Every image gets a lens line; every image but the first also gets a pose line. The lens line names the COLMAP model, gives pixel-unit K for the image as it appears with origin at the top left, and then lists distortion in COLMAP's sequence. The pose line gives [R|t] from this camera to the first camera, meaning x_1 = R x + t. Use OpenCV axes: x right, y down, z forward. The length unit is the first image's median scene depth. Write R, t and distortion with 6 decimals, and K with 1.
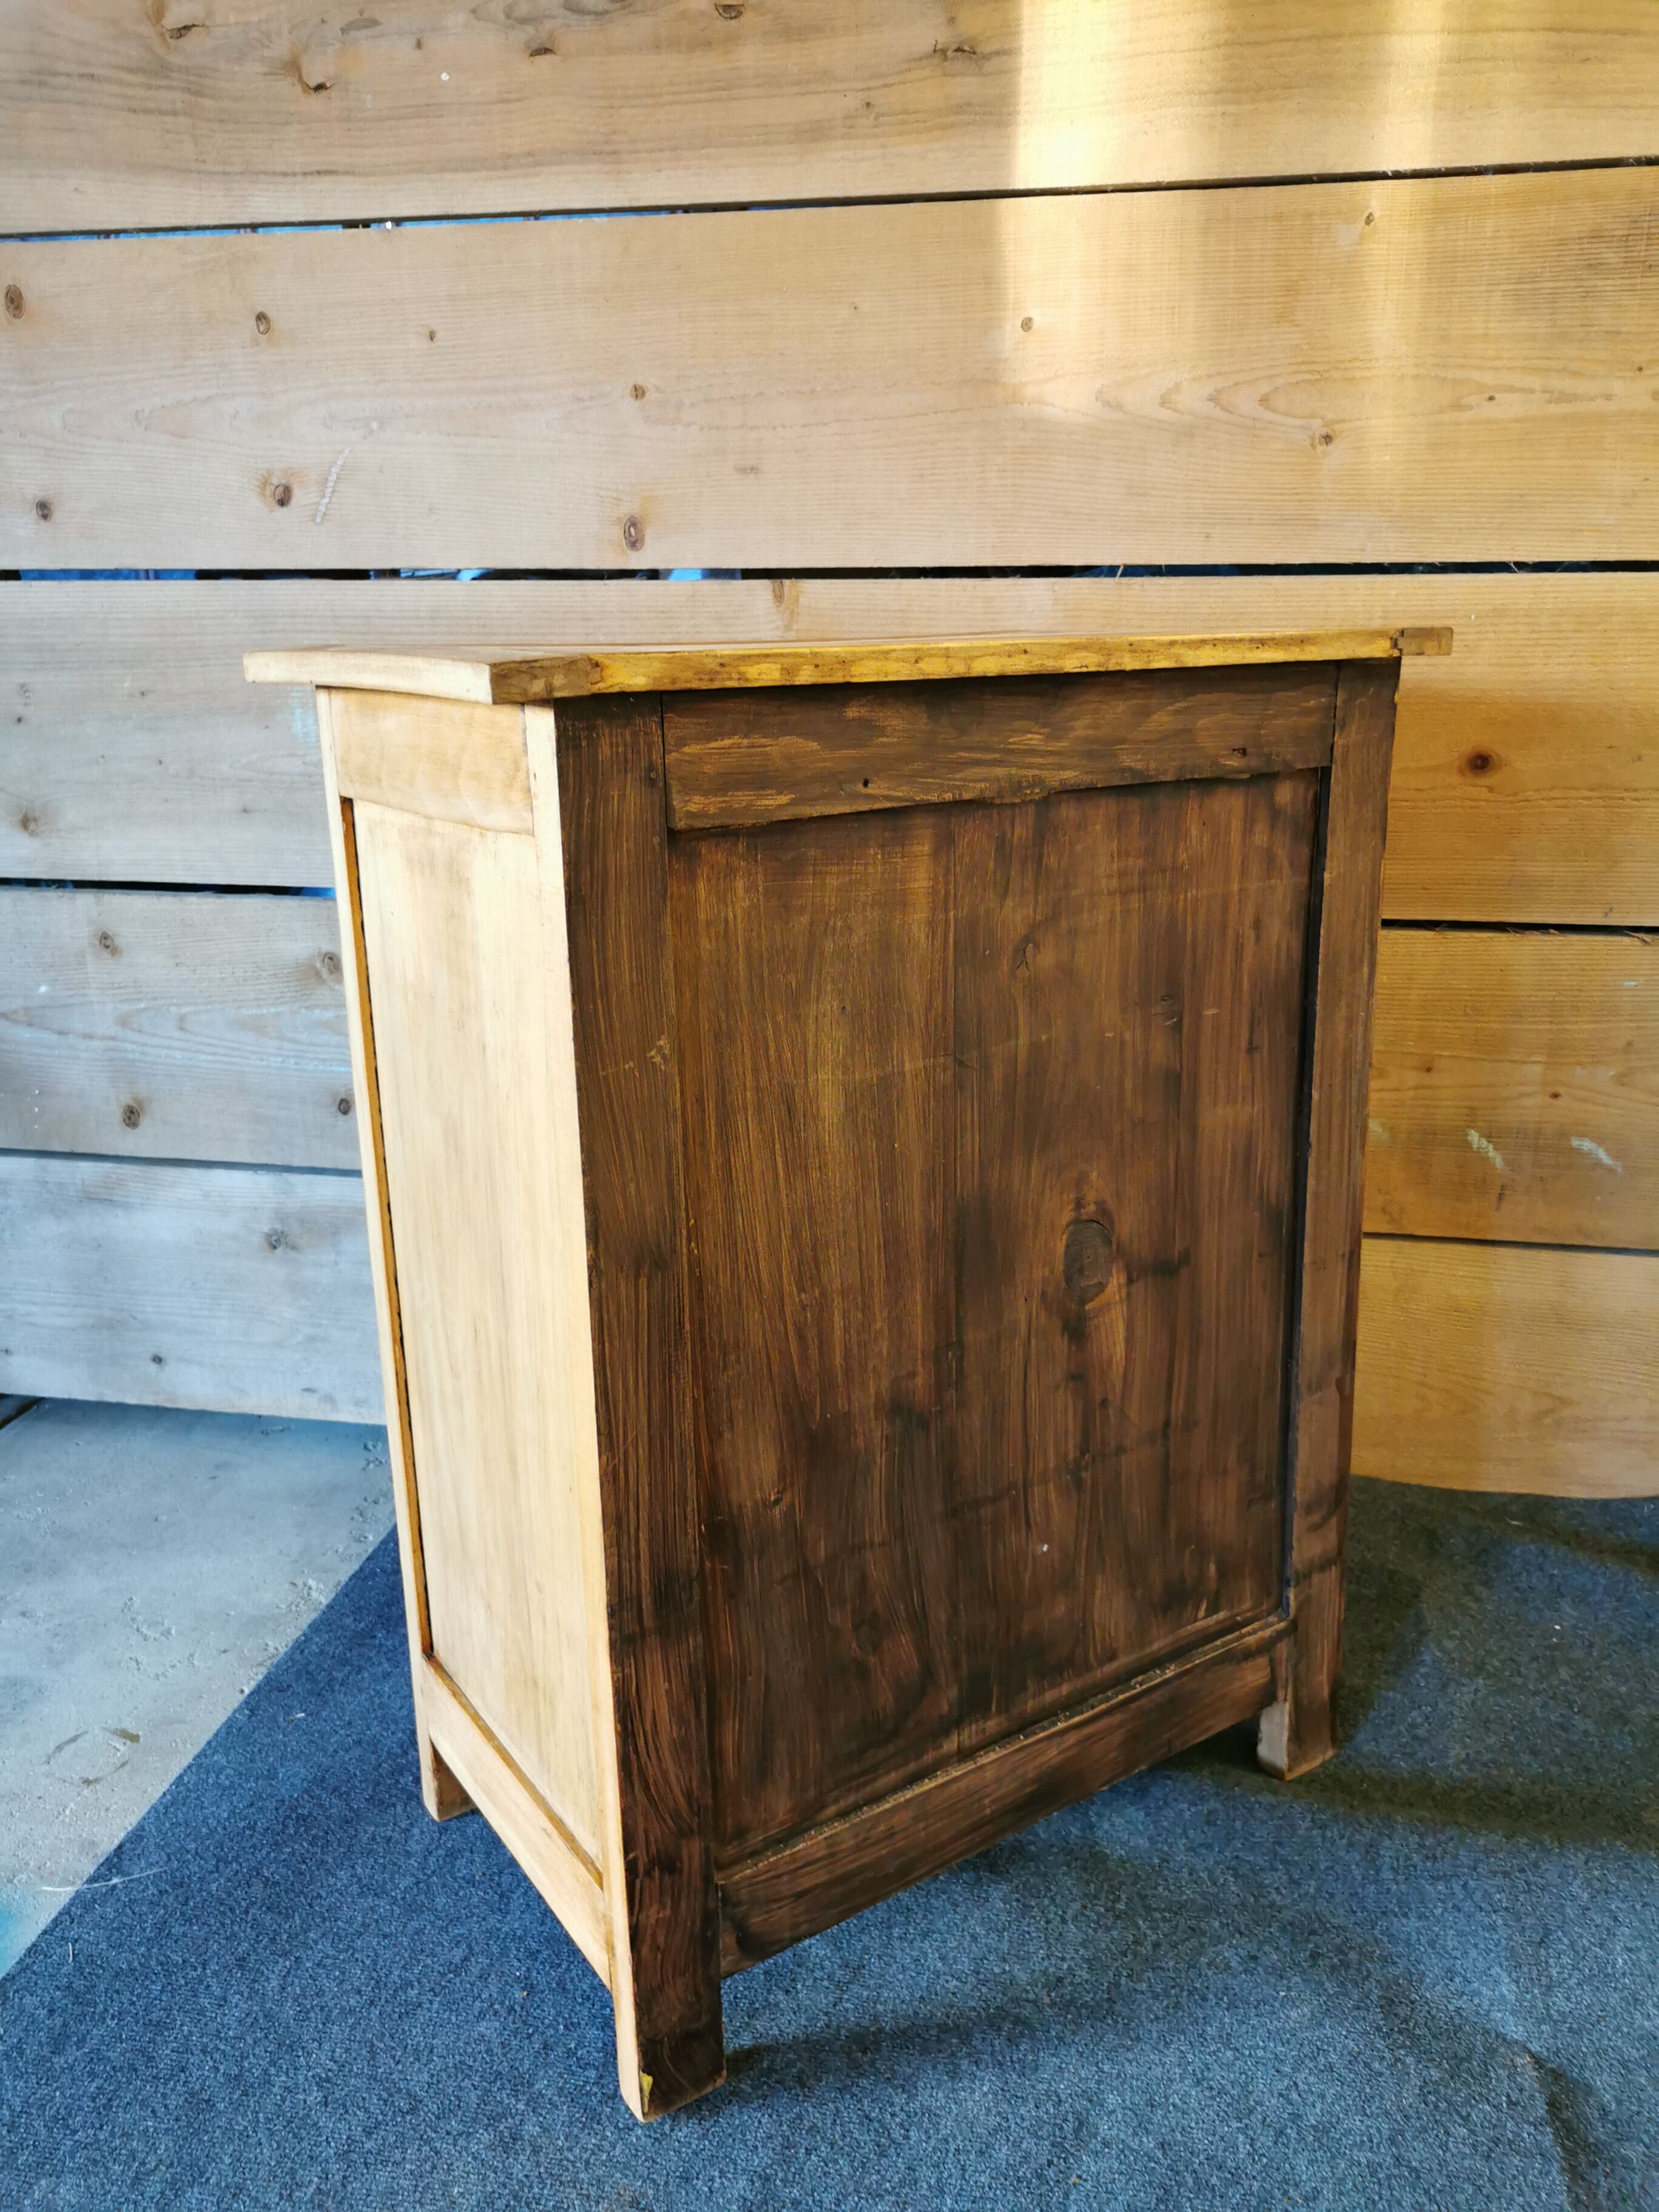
lens RADIAL K [[1740.3, 0, 833.3], [0, 1740.3, 1116.1], [0, 0, 1]] dist [0.027527, -0.036155]
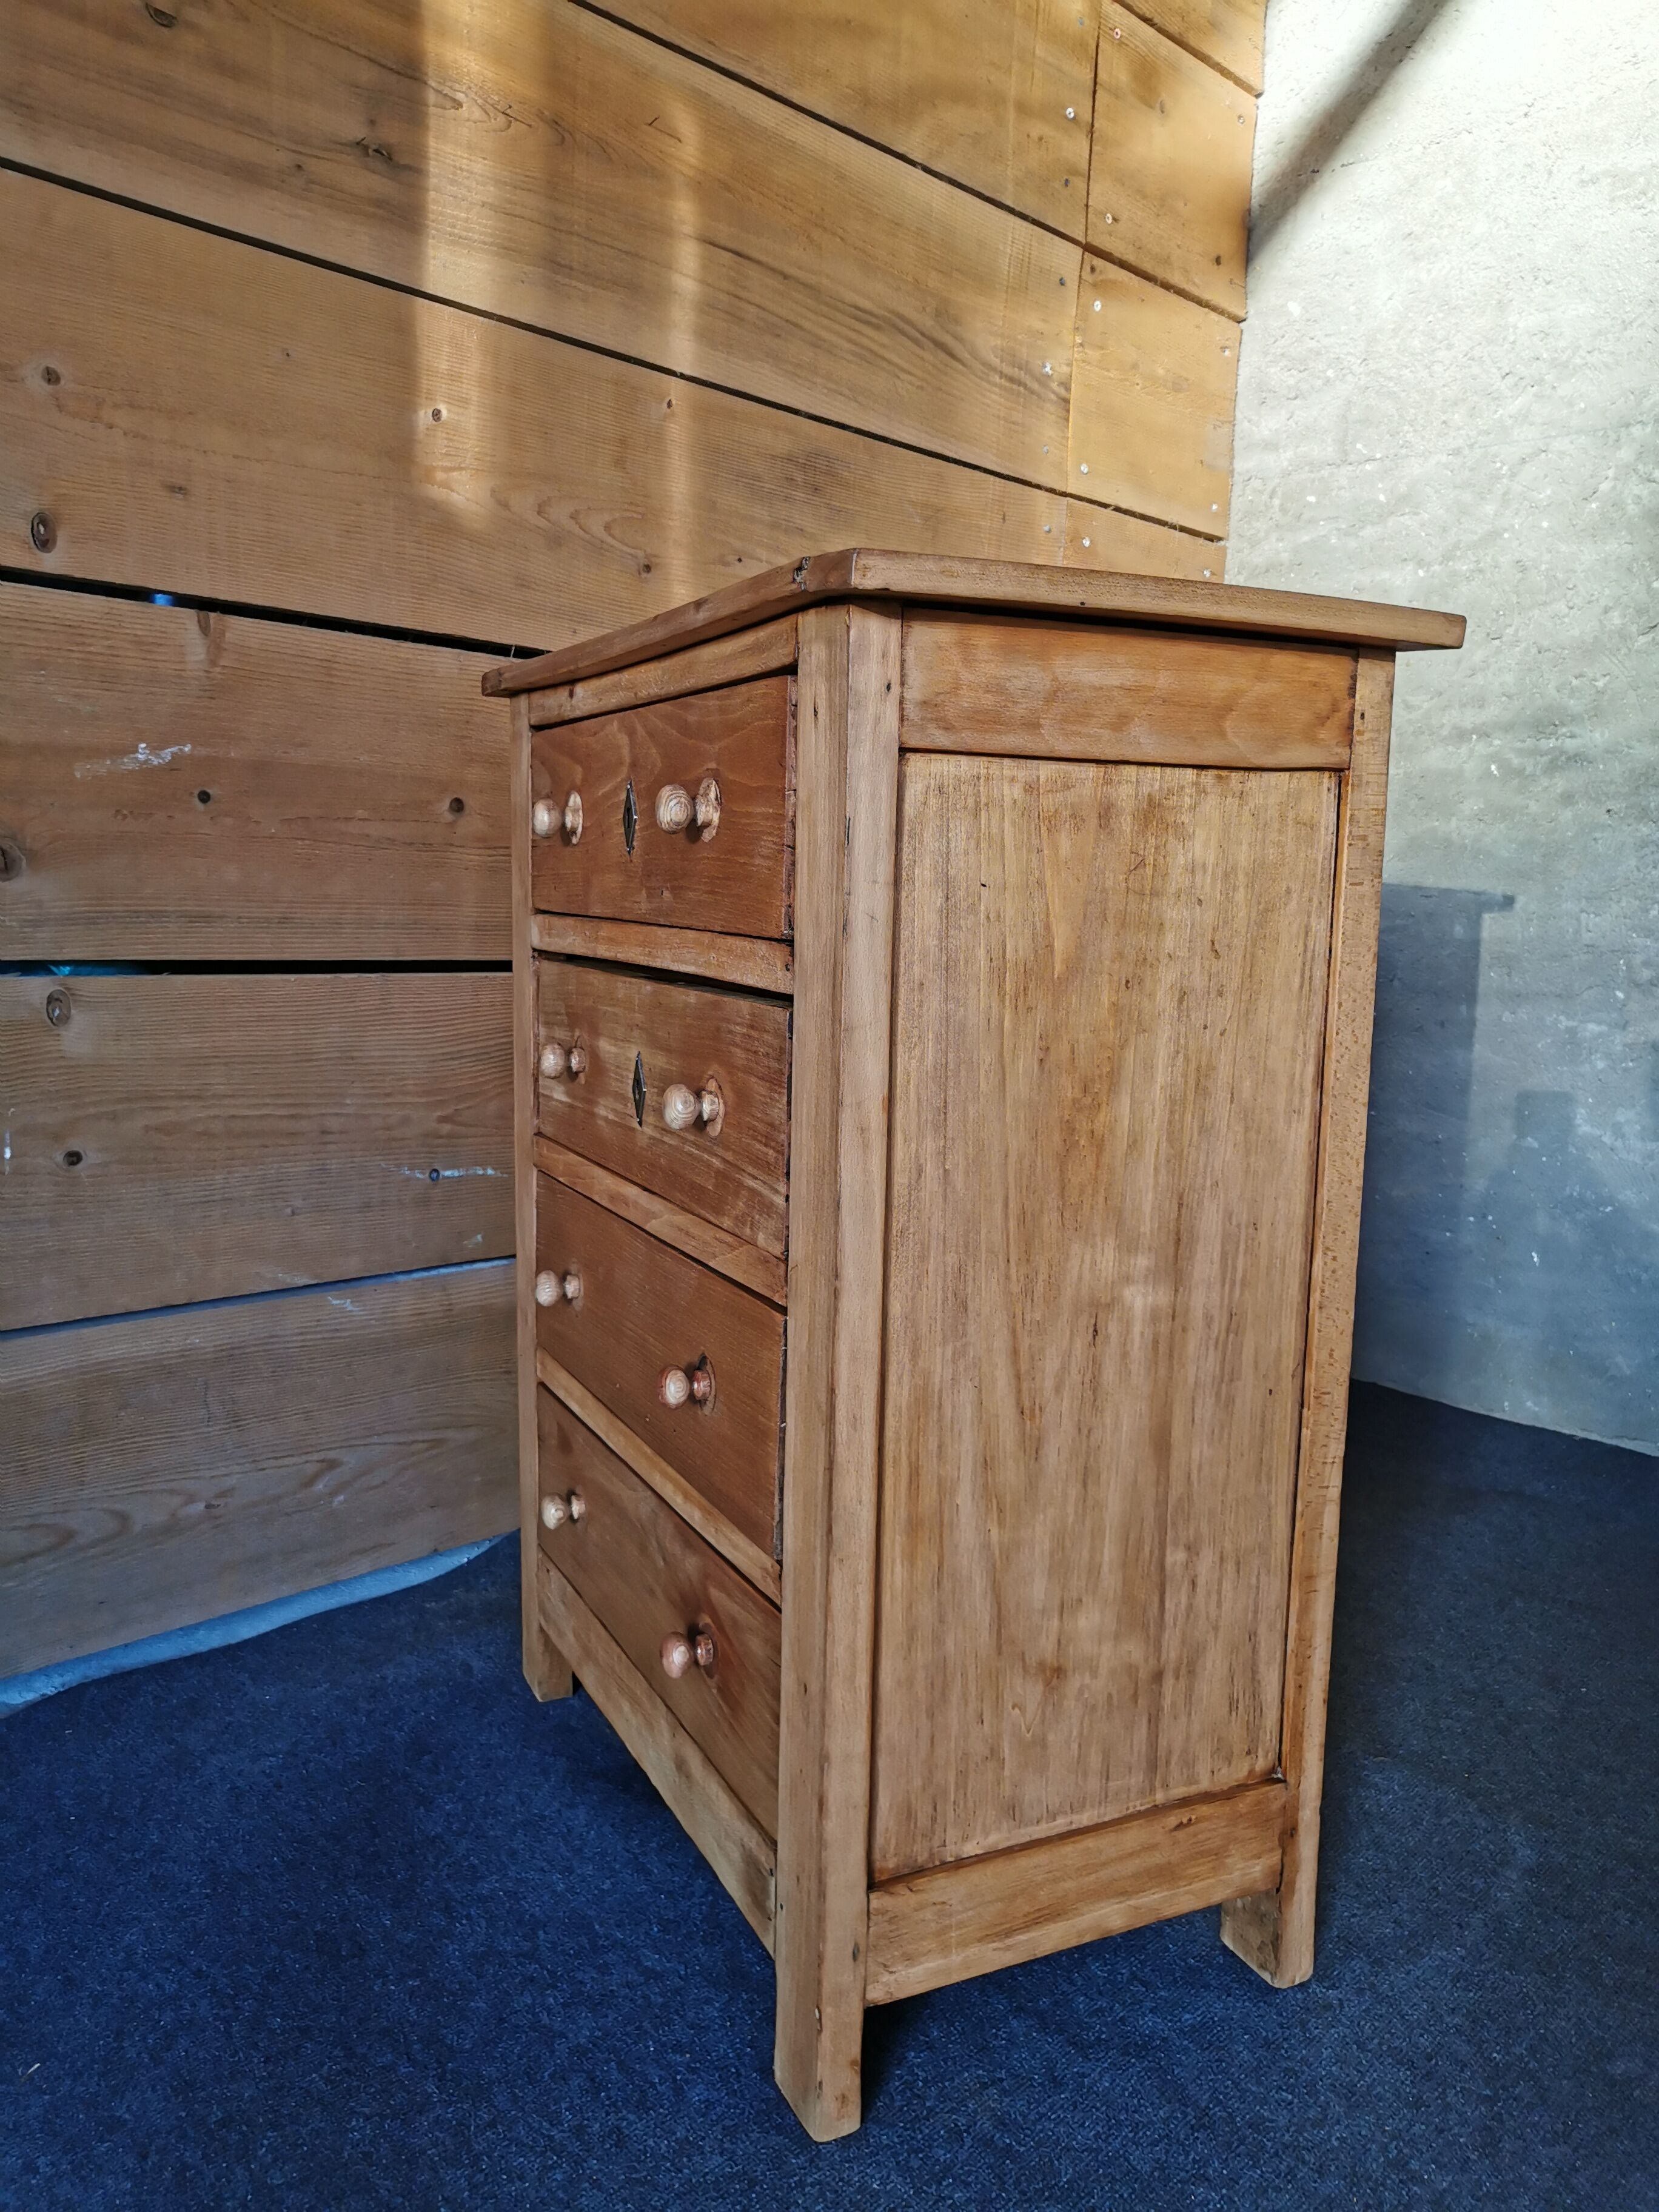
lens RADIAL K [[1740.3, 0, 871.0], [0, 1740.3, 1112.4], [0, 0, 1]] dist [0.027527, -0.036155]
pose [[0.541775, -0.081883, 0.836526, -0.705638], [0.196219, 0.980065, -0.031147, 0.058251], [-0.817299, 0.181017, 0.547042, 0.275182]]
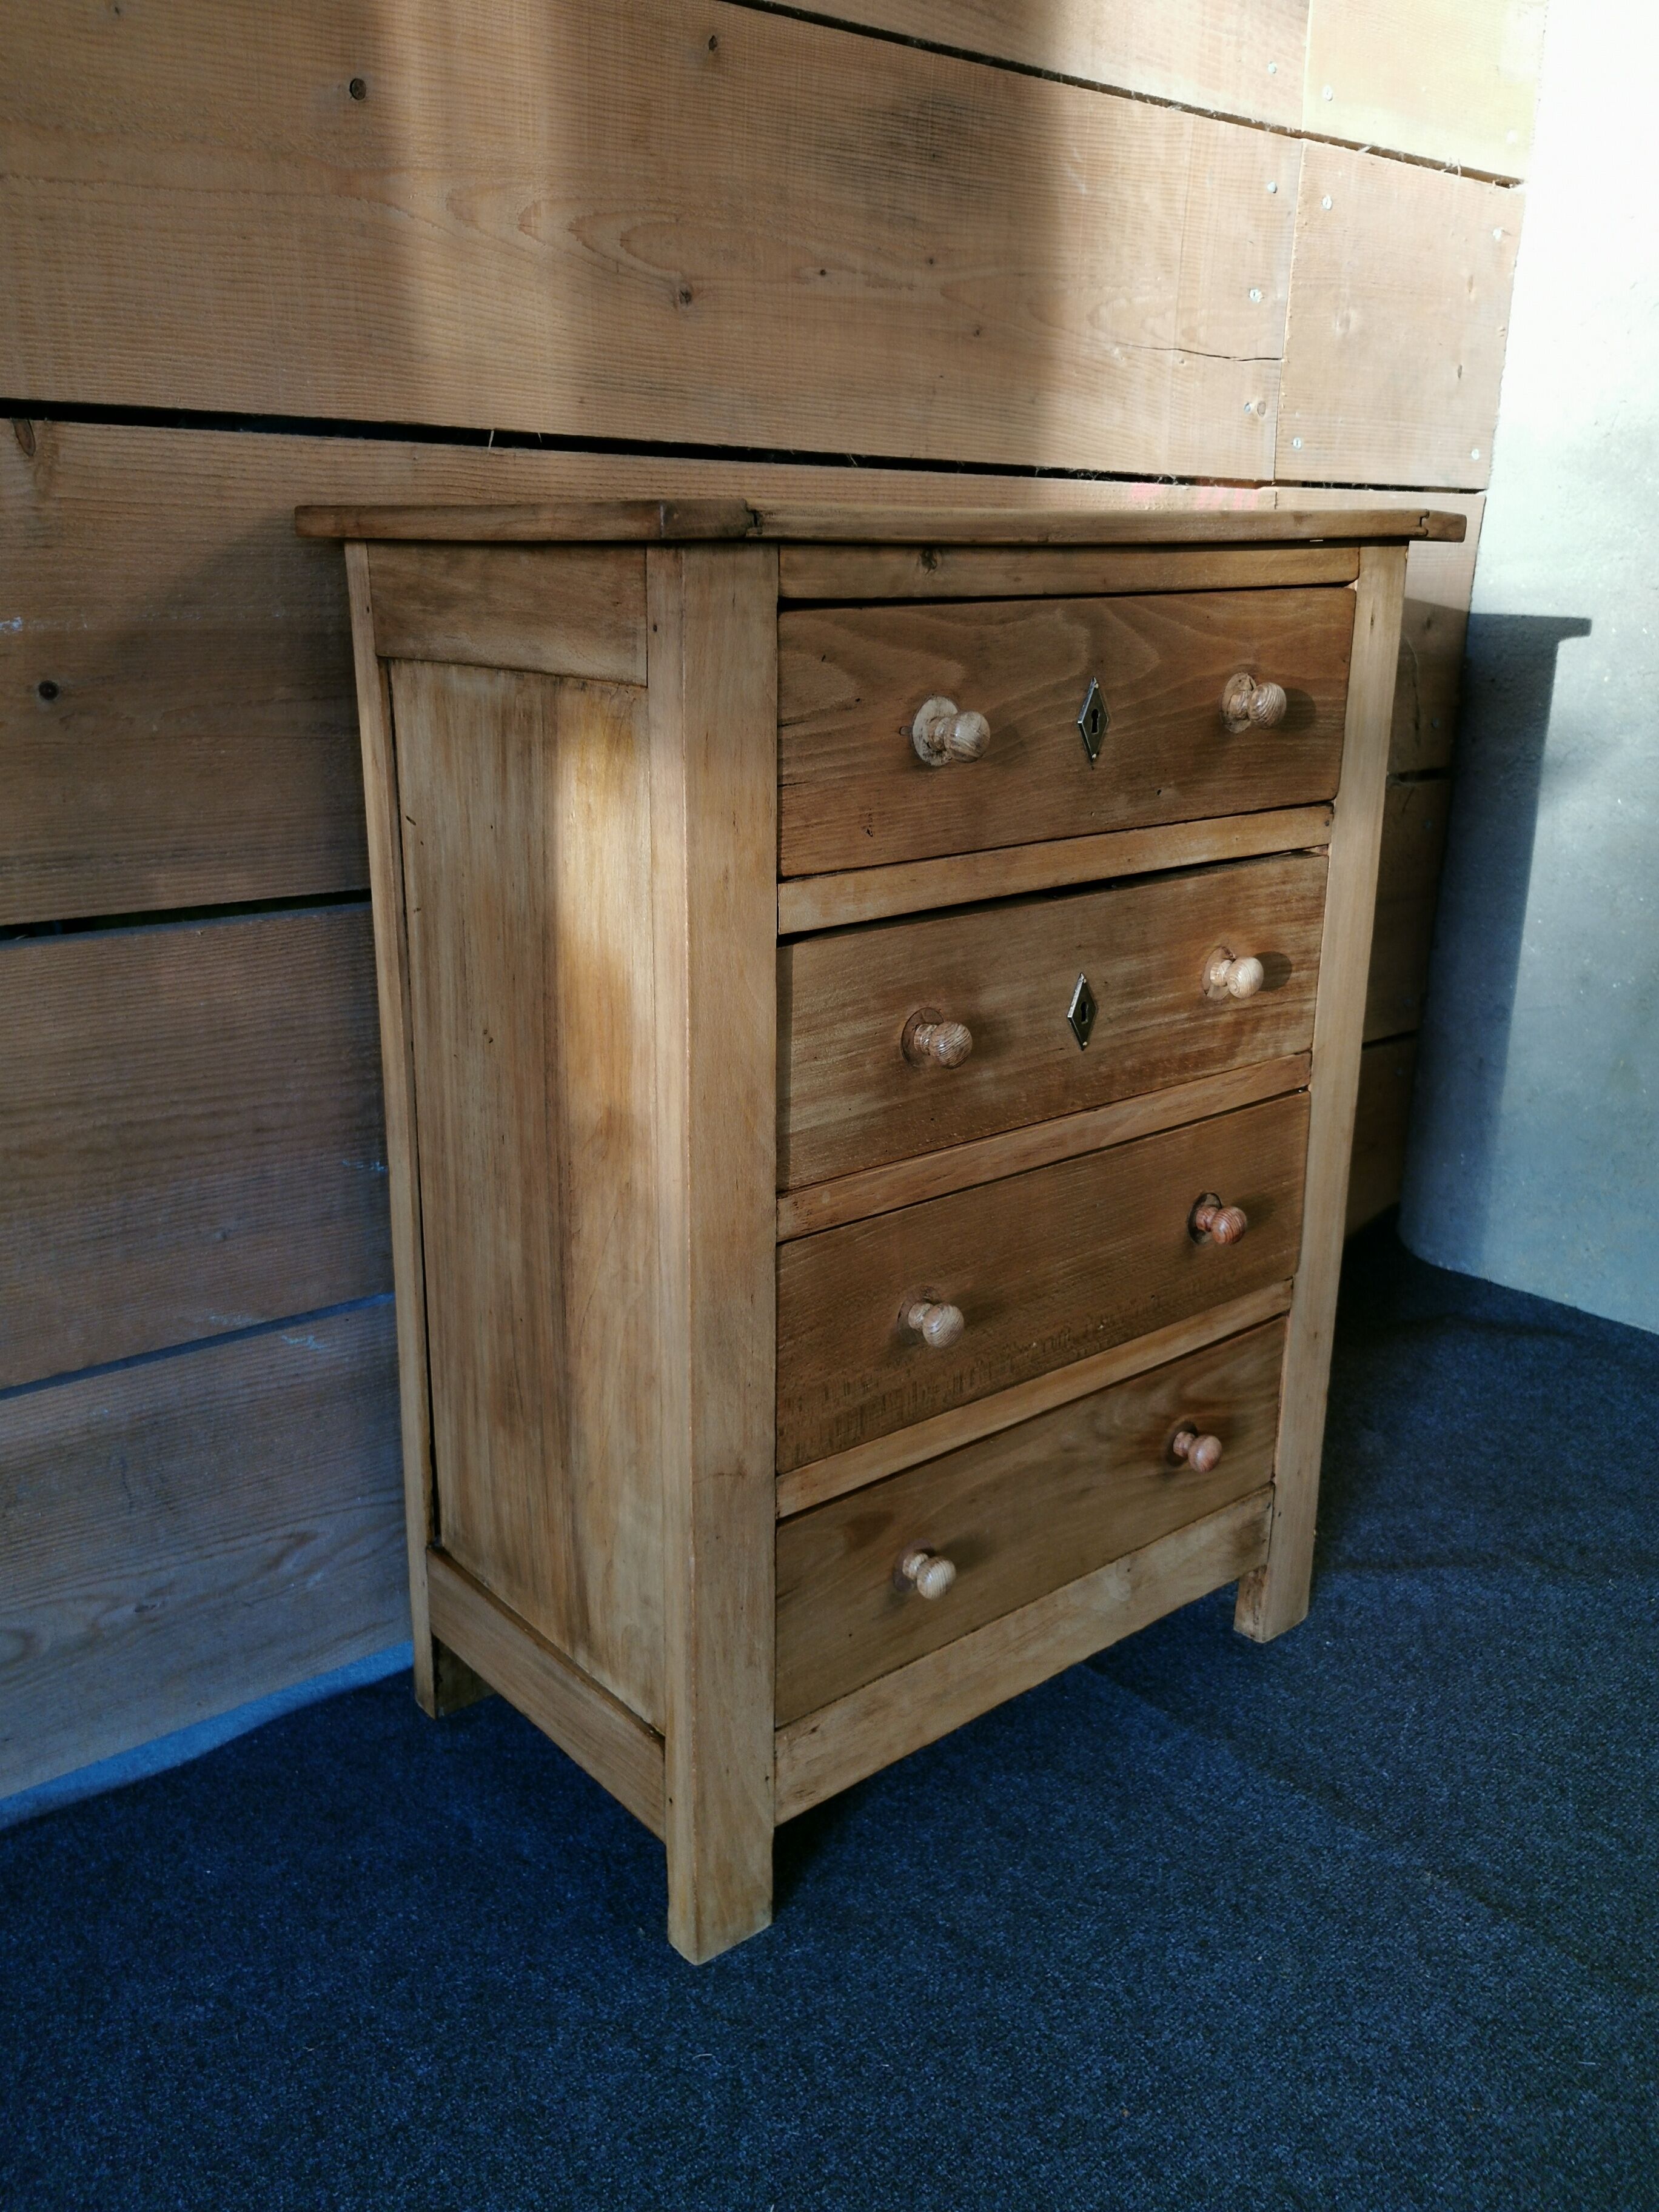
lens RADIAL K [[1890.2, 0, 844.5], [0, 1890.2, 1121.6], [0, 0, 1]] dist [0.026571, -0.038049]
pose [[0.628848, -0.208373, 0.749087, -0.461318], [0.199799, 0.974375, 0.103313, -0.074927], [-0.751419, 0.084699, 0.654366, 0.374127]]
